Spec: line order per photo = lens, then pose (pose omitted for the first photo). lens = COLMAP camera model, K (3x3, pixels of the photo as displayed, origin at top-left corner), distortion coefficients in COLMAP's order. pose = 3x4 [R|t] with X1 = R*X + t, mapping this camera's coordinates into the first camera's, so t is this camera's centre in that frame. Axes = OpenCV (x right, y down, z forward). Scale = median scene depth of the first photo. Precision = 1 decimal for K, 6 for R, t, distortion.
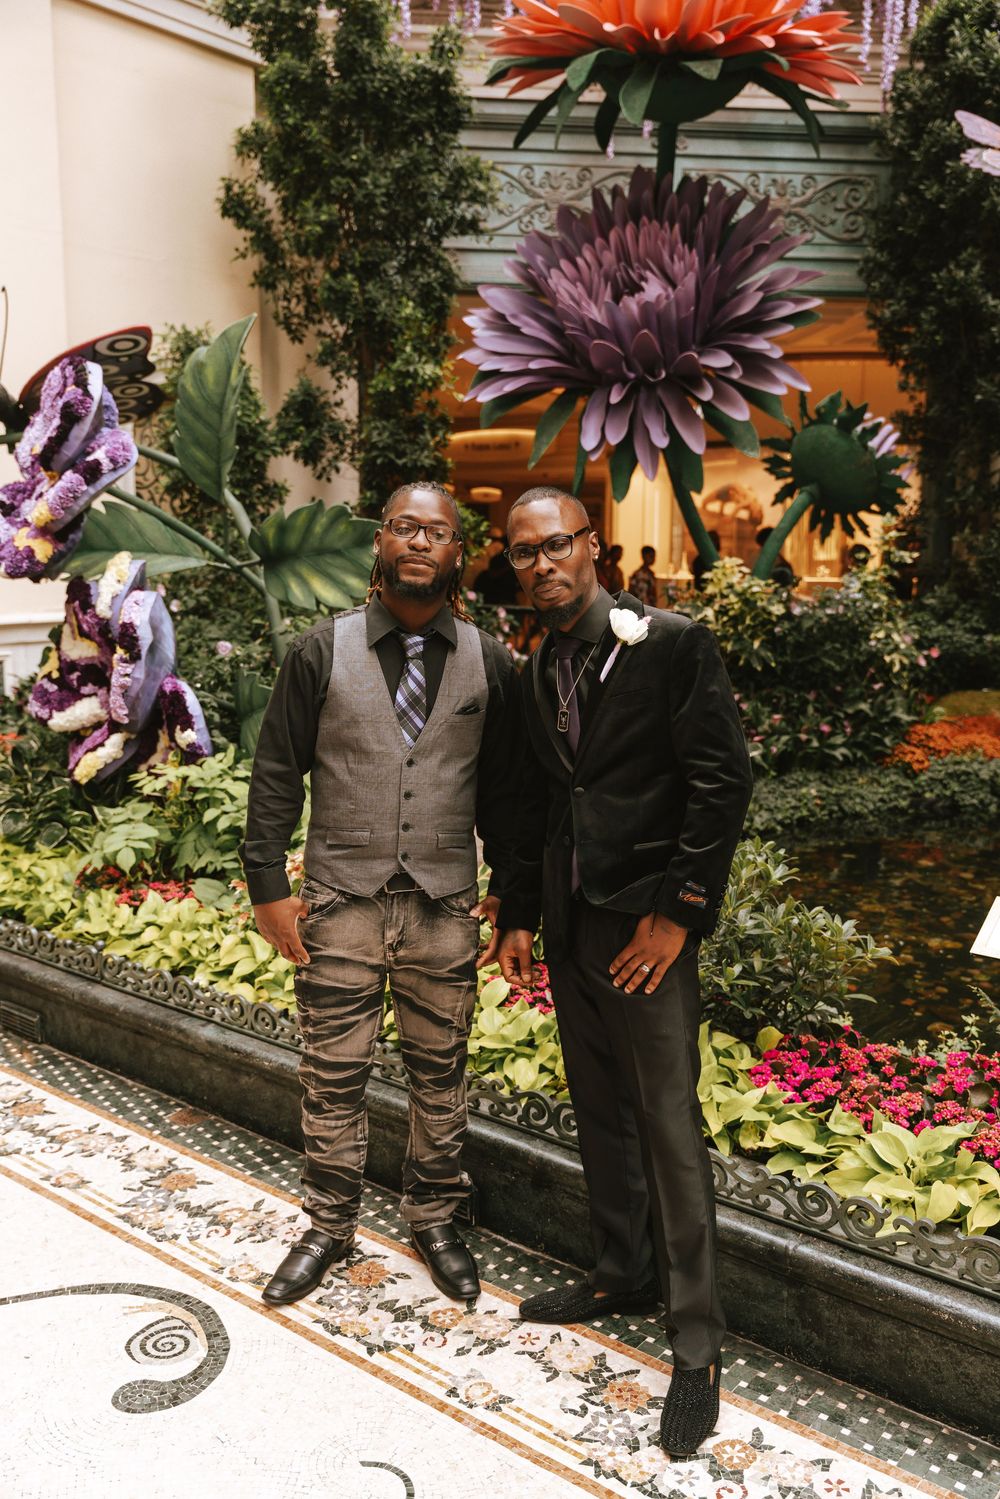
lens RADIAL K [[1325.5, 0, 508.2], [0, 1325.5, 748.2], [0, 0, 1]] dist [0.000807, 0.021144]
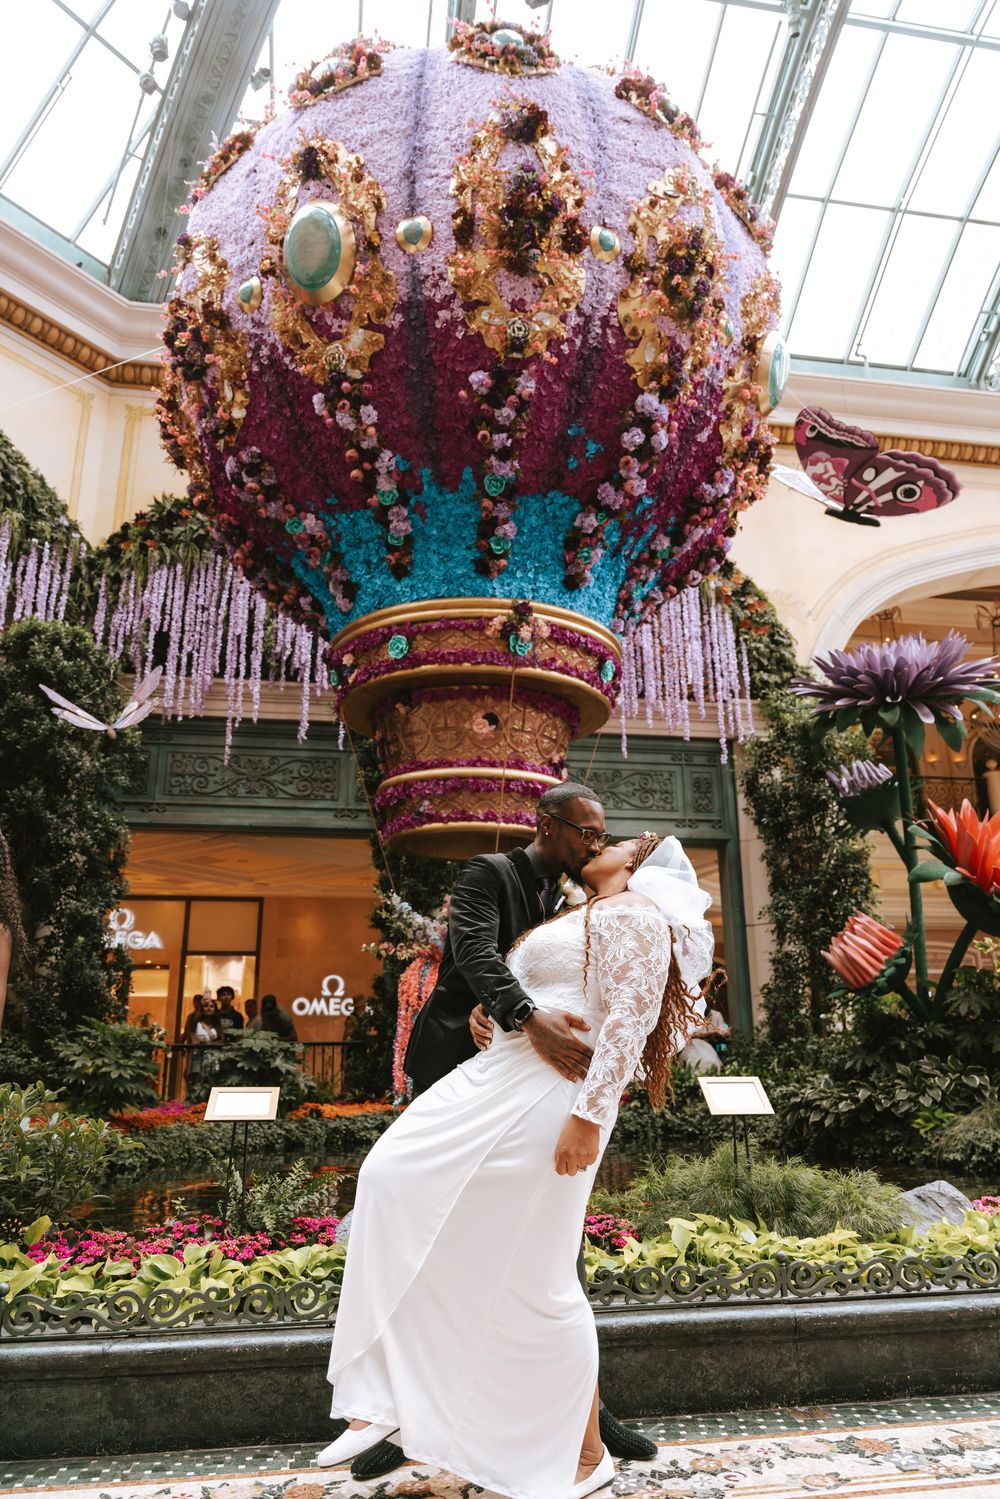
lens RADIAL K [[1000.1, 0, 505.4], [0, 1000.1, 748.7], [0, 0, 1]] dist [0.000170, -0.002057]
pose [[0.668138, 0.209612, 0.713901, -0.113397], [0.125730, 0.913890, -0.386002, 0.092943], [-0.733337, 0.347662, 0.584250, -0.009552]]
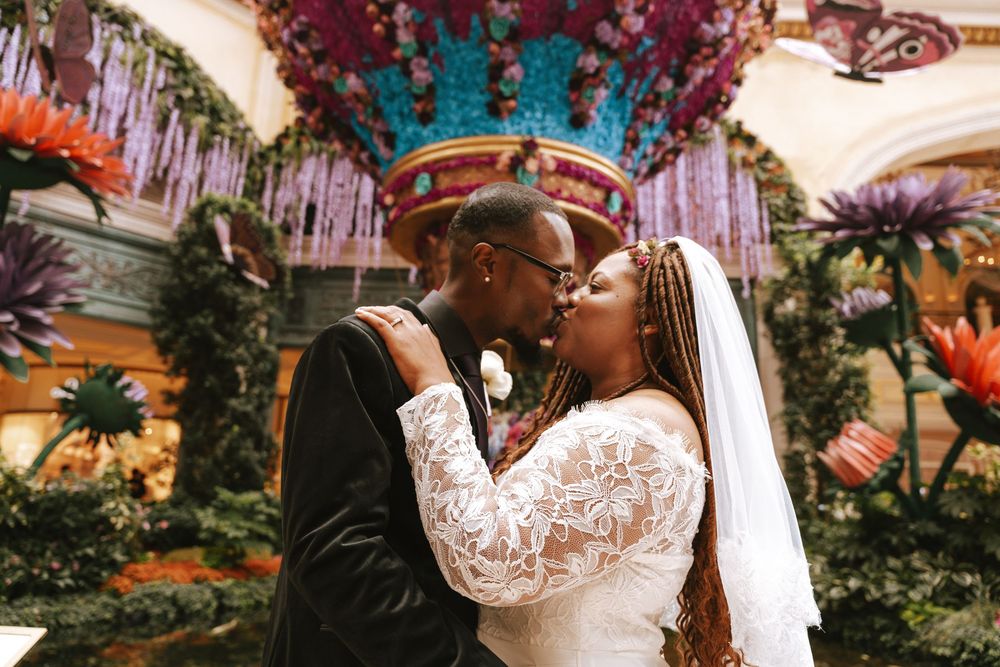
lens RADIAL K [[667.2, 0, 502.0], [0, 667.2, 335.9], [0, 0, 1]] dist [0.000170, -0.002057]
pose [[0.779550, 0.172339, 0.602163, 0.131214], [0.068985, 0.931927, -0.356025, 0.045225], [-0.622529, 0.319080, 0.714595, 0.064852]]
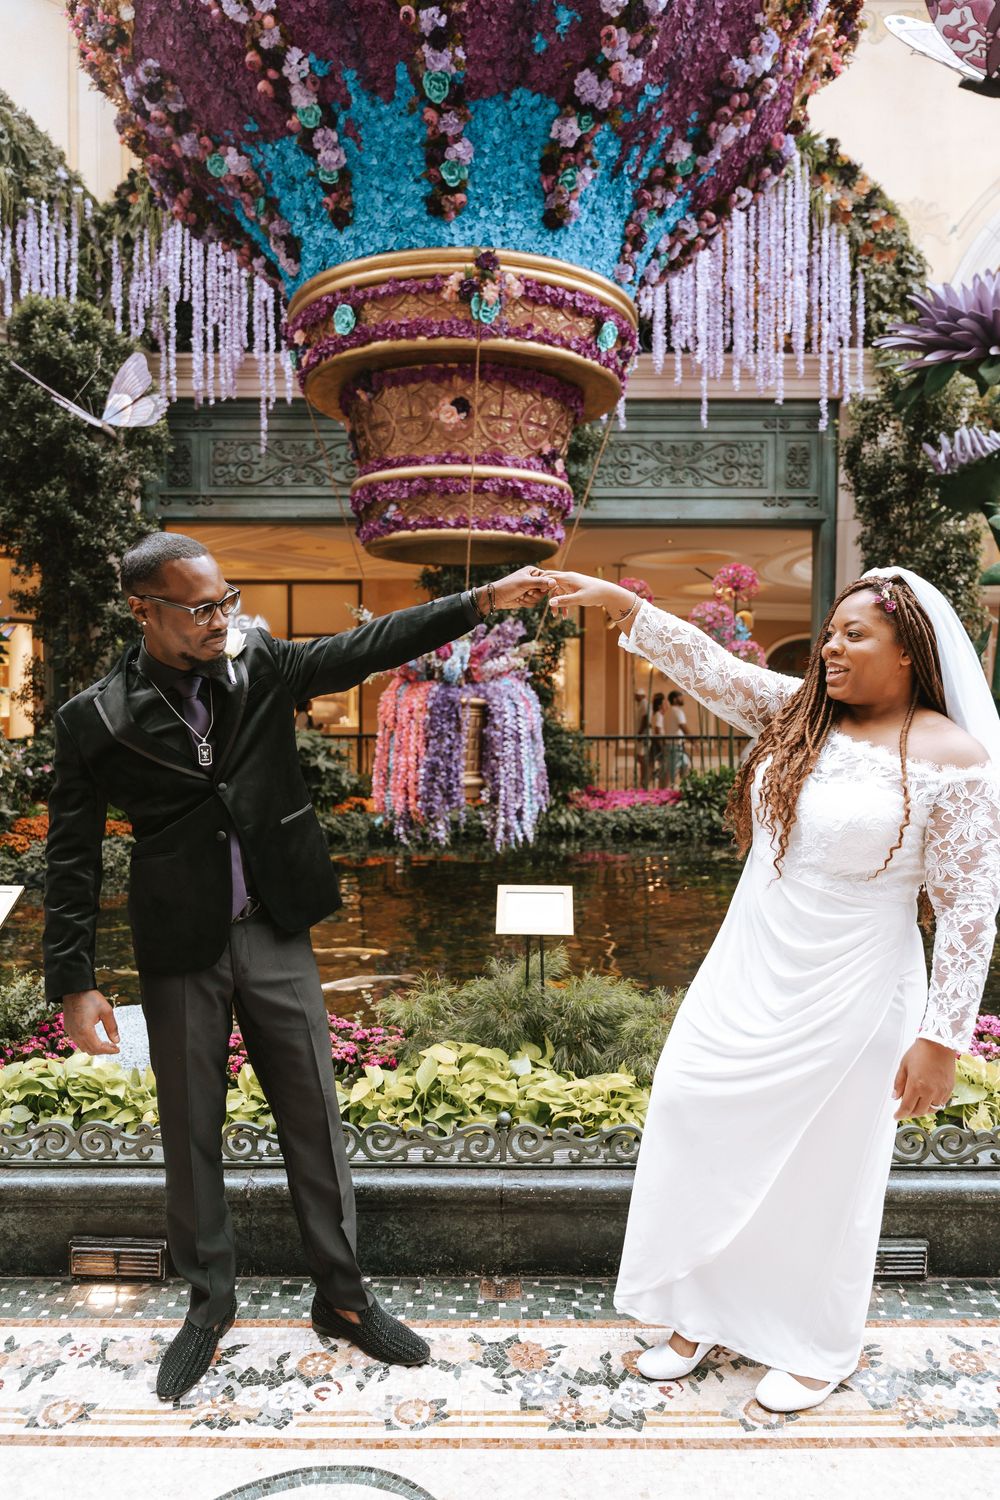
lens RADIAL K [[996.2, 0, 497.4], [0, 996.2, 748.9], [0, 0, 1]] dist [0.001501, -0.011749]
pose [[0.780591, -0.023726, 0.624592, 0.065645], [0.096918, 0.991788, -0.083450, 0.043568], [-0.617483, 0.125674, 0.776480, -0.062841]]
